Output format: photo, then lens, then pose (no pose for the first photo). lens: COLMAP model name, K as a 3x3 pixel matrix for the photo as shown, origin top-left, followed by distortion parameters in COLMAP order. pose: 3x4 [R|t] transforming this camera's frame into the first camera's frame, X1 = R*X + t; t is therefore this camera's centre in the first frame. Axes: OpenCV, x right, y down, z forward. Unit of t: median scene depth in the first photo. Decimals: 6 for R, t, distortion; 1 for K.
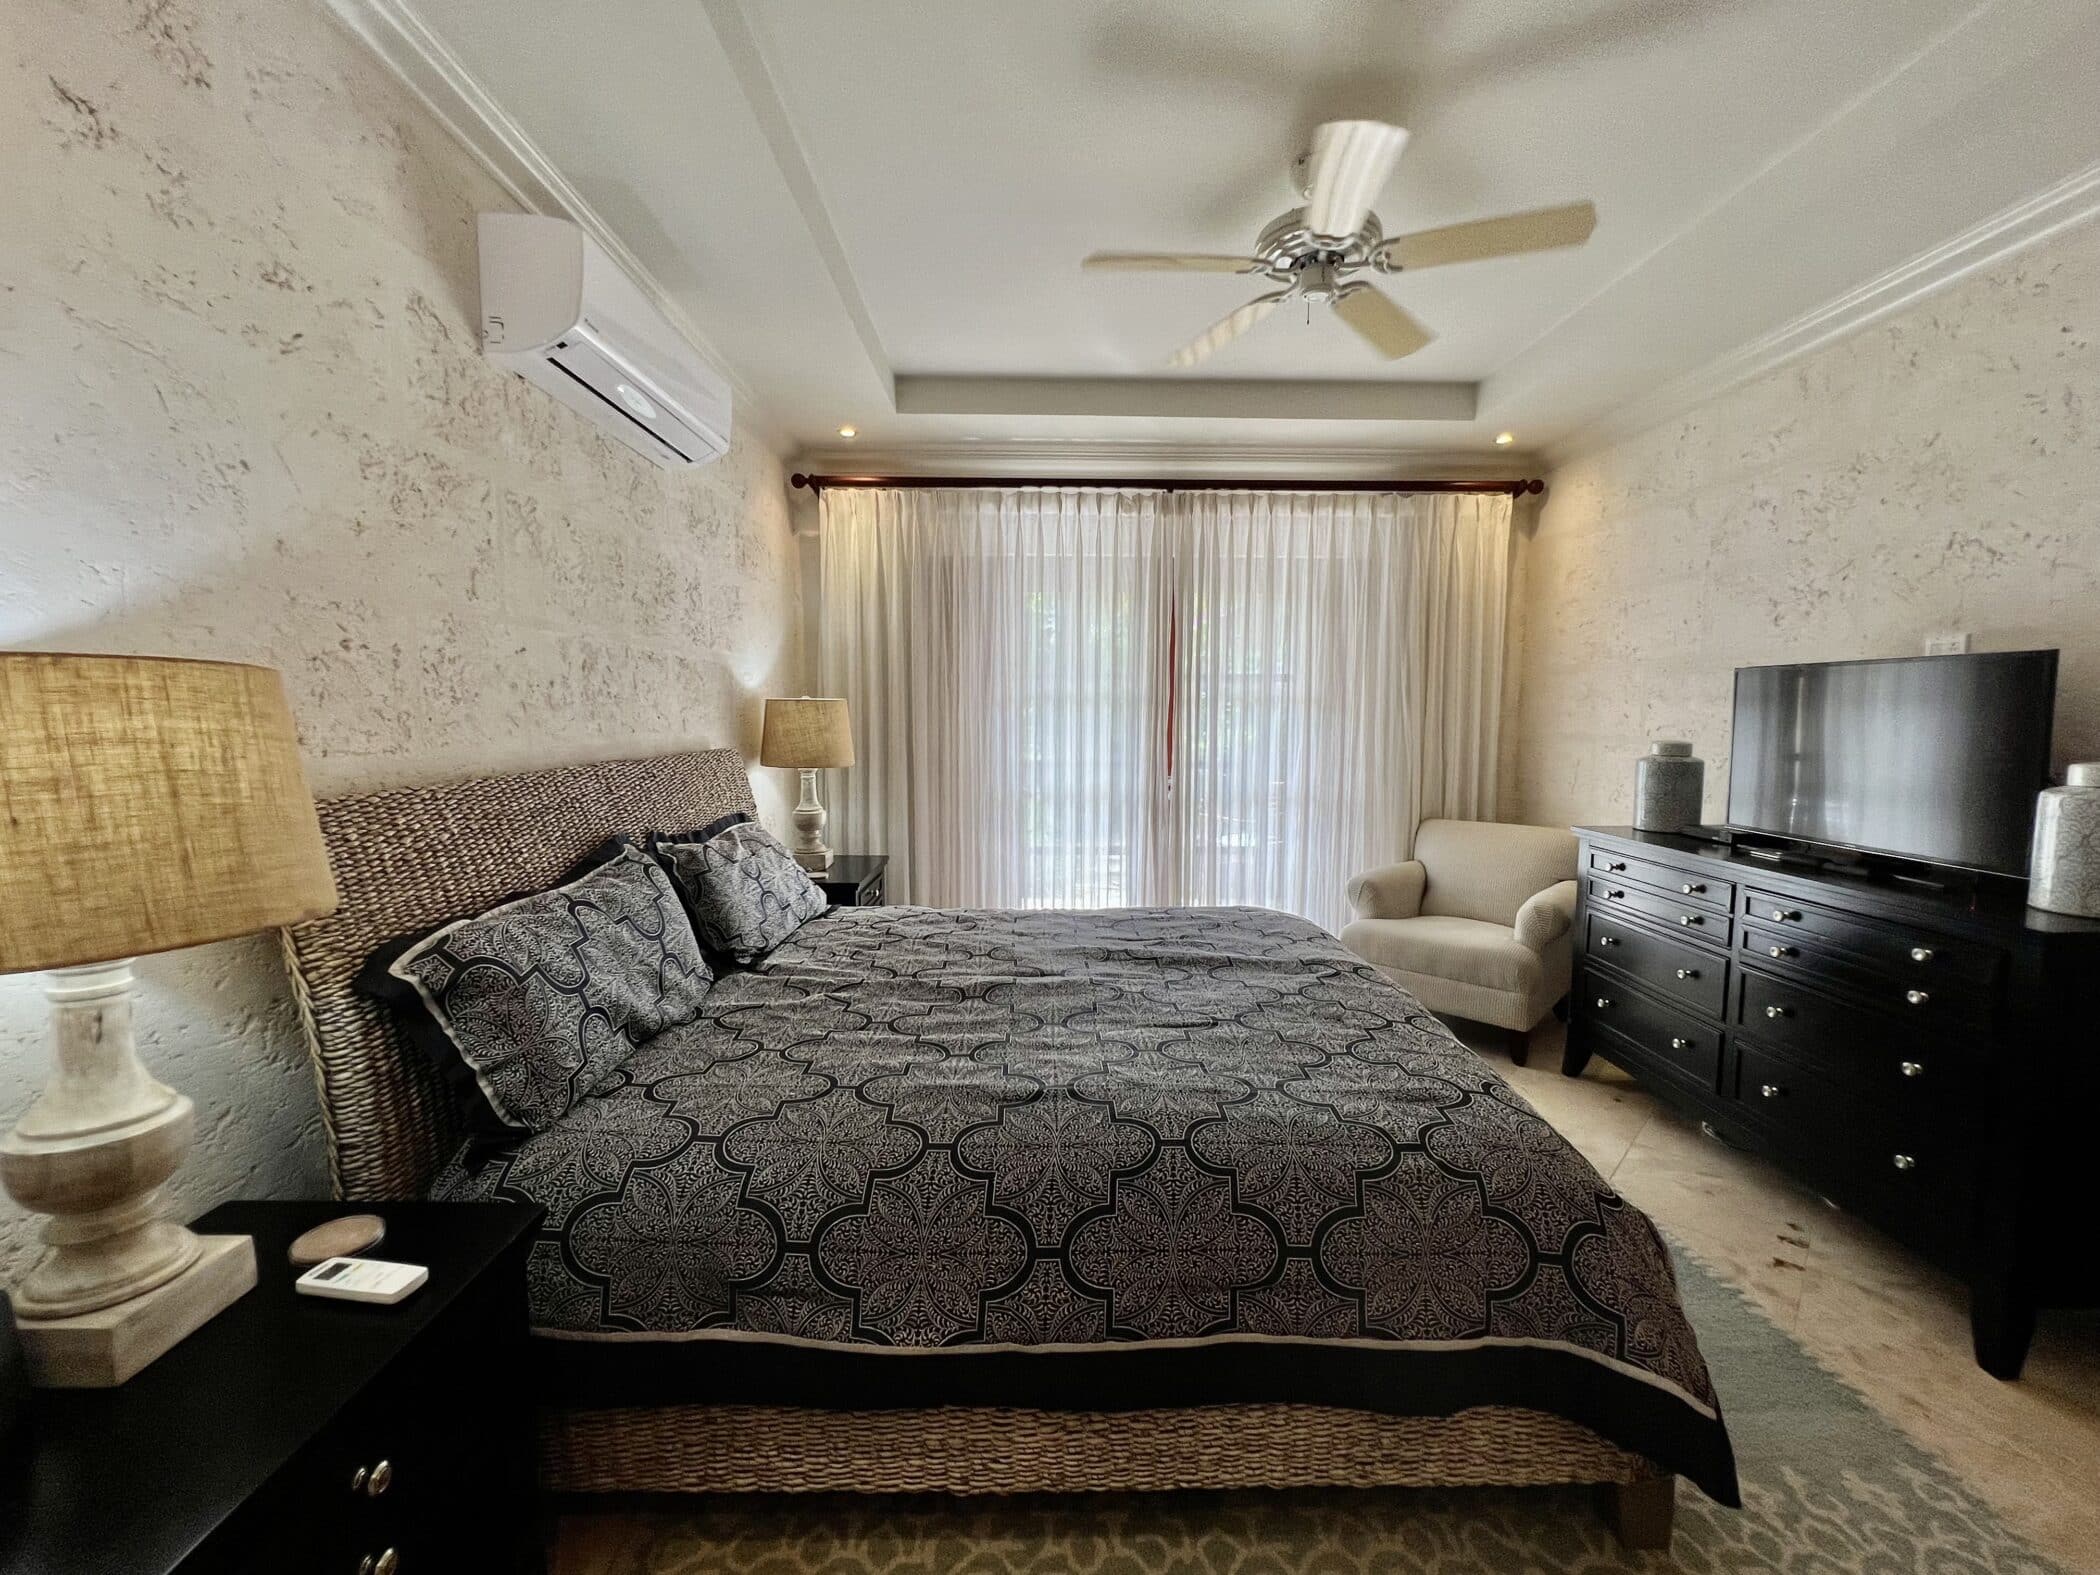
lens RADIAL K [[886.2, 0, 1053.9], [0, 886.2, 782.3], [0, 0, 1]] dist [-0.003770, 0.001338]
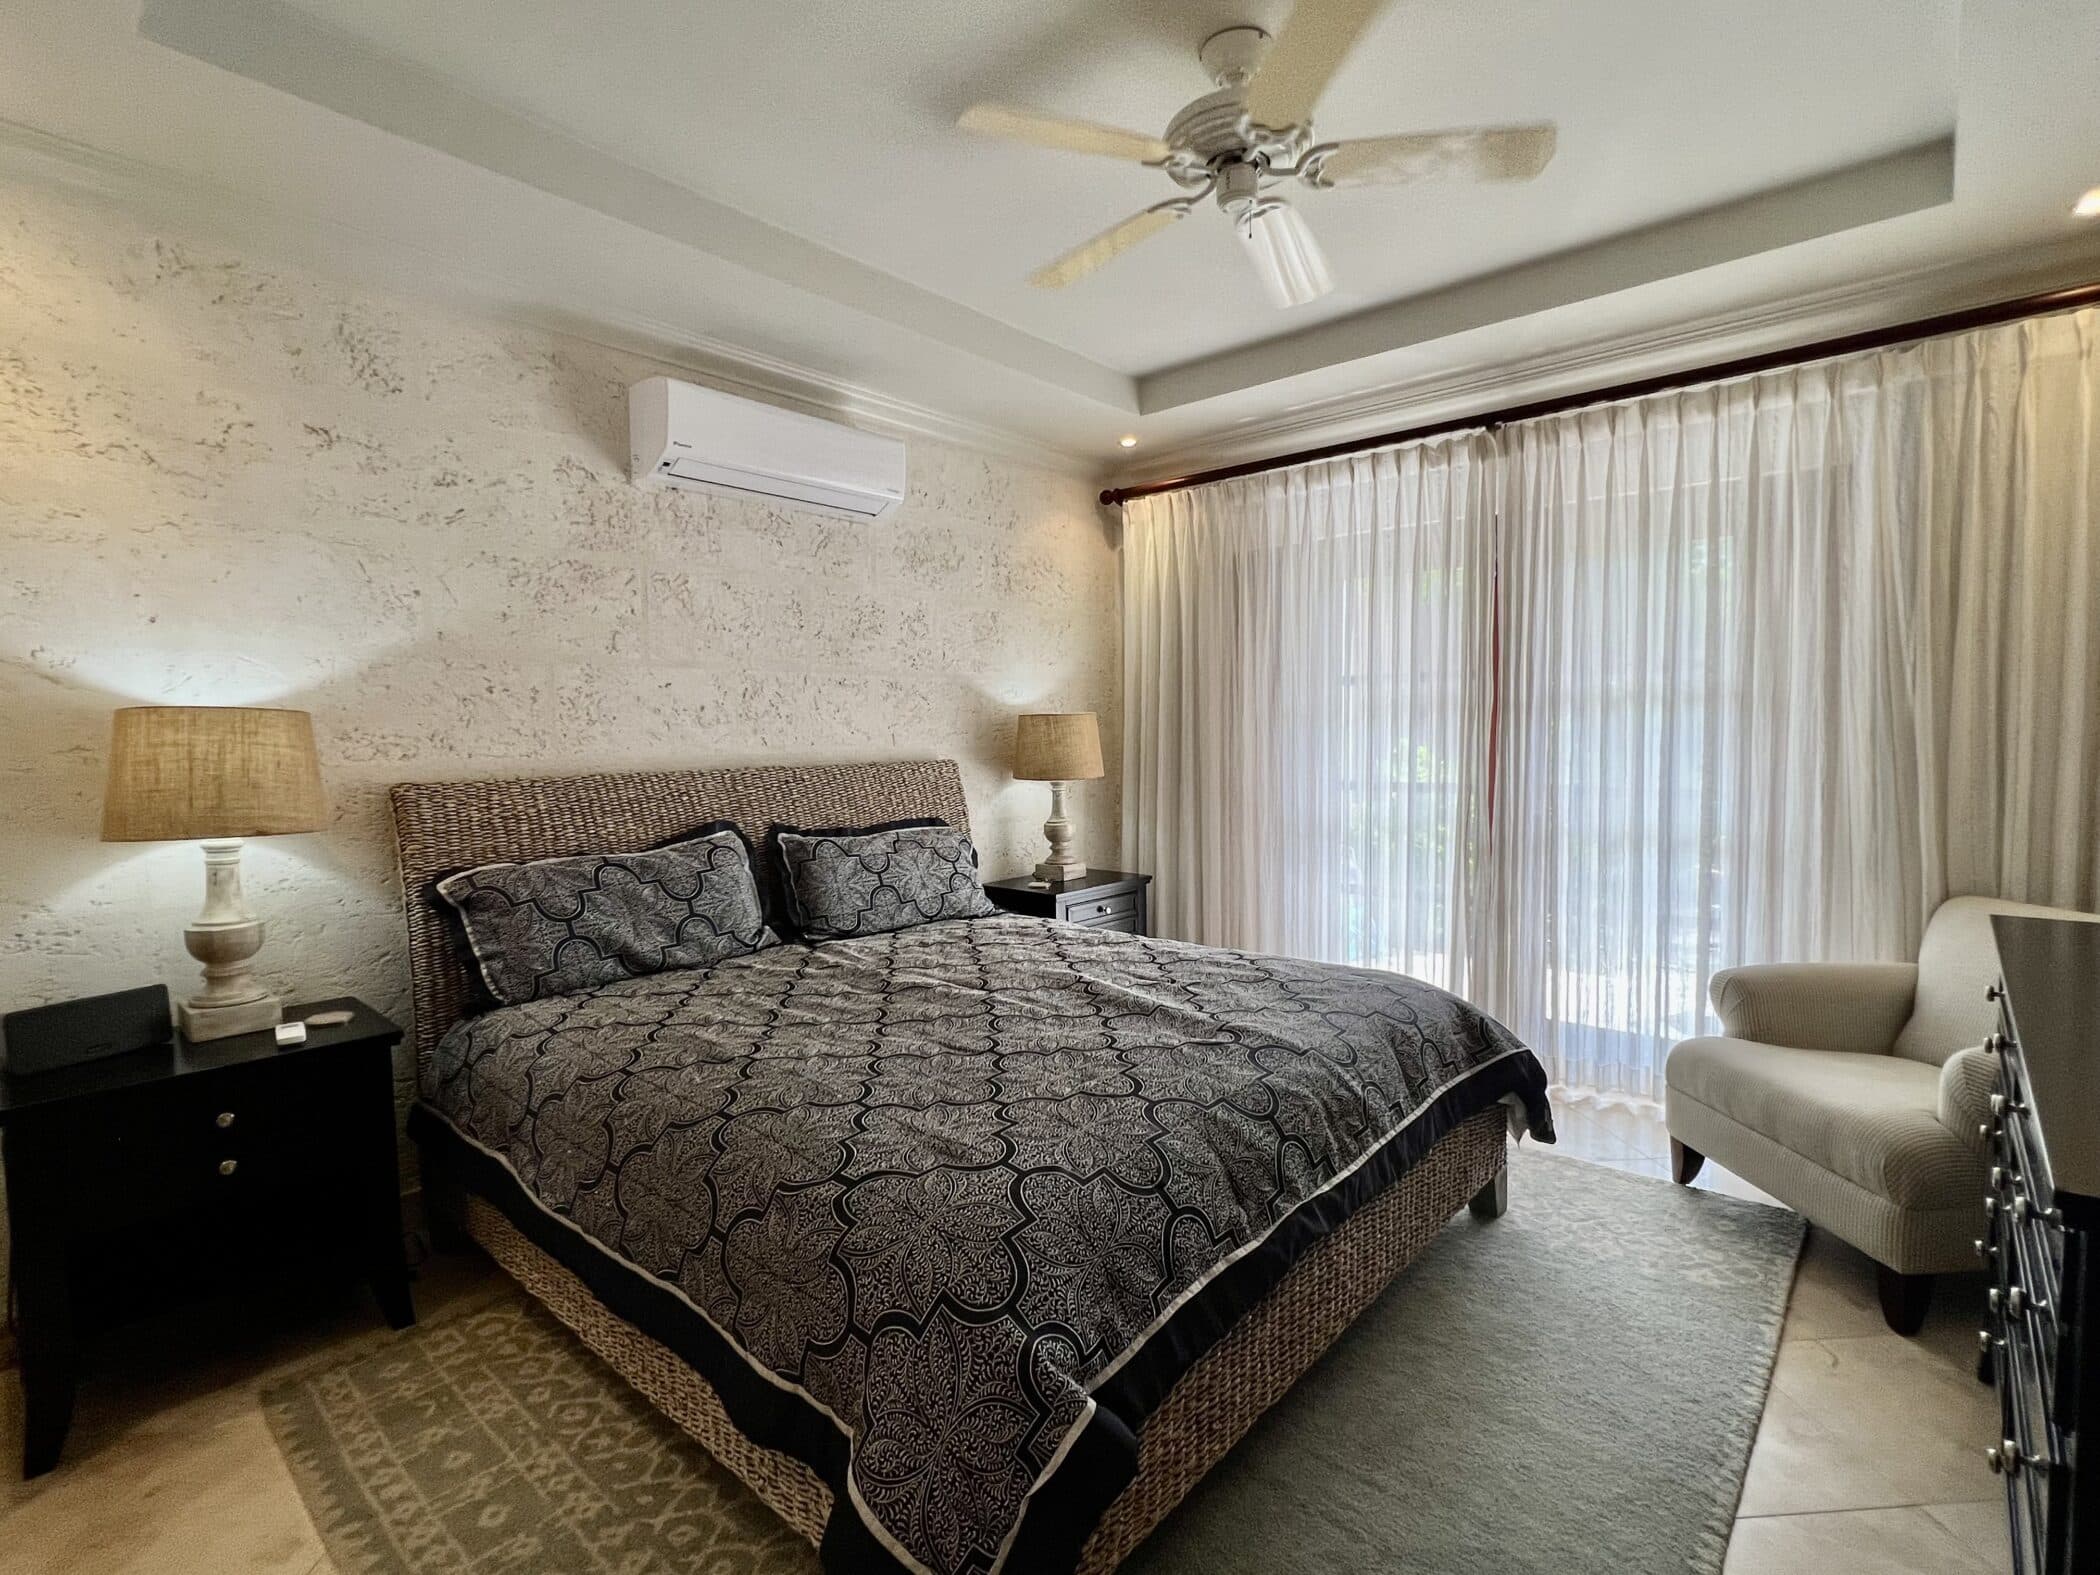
lens RADIAL K [[1003.2, 0, 1038.6], [0, 1003.2, 781.2], [0, 0, 1]] dist [-0.001533, 0.001571]
pose [[0.736537, 0.021845, -0.676045, 0.954873], [-0.039106, 0.999182, -0.010319, -0.005714], [0.675266, 0.034038, 0.736789, 0.256734]]
